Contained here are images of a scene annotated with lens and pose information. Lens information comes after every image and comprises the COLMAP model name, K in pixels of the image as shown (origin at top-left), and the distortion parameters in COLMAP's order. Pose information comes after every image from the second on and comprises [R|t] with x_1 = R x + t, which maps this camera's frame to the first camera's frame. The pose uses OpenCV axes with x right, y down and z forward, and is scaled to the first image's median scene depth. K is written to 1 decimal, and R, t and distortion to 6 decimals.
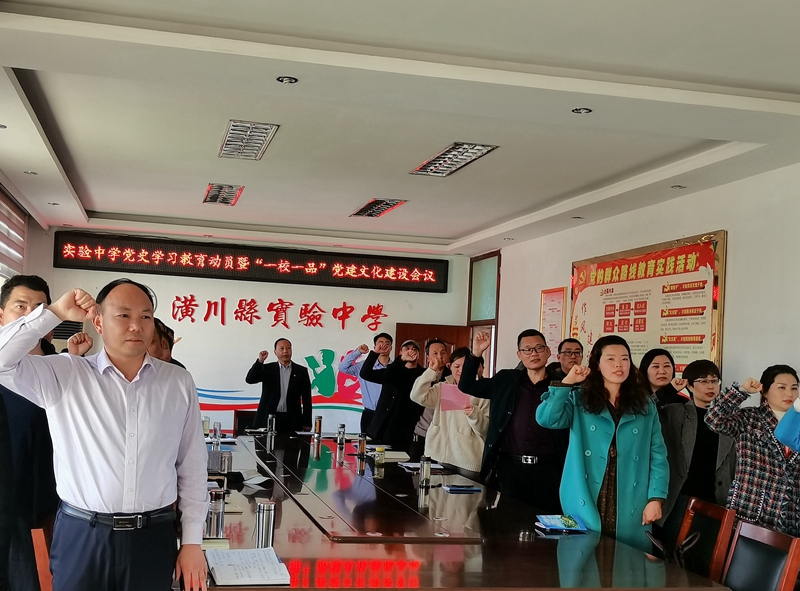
lens RADIAL K [[1005.8, 0, 377.8], [0, 1005.8, 348.9], [0, 0, 1]] dist [0.135922, 0.000000]
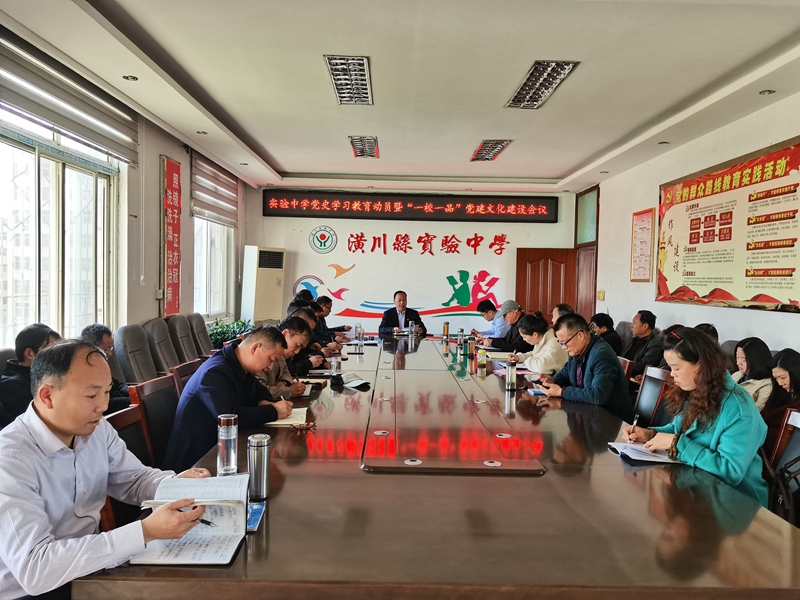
lens RADIAL K [[630.9, 0, 403.1], [0, 630.9, 307.0], [0, 0, 1]] dist [0.056864, -0.054984]
pose [[0.978975, -0.017062, -0.203263, 0.046112], [0.027018, 0.998562, 0.046309, 0.009678], [0.202181, -0.050827, 0.978028, 0.203932]]
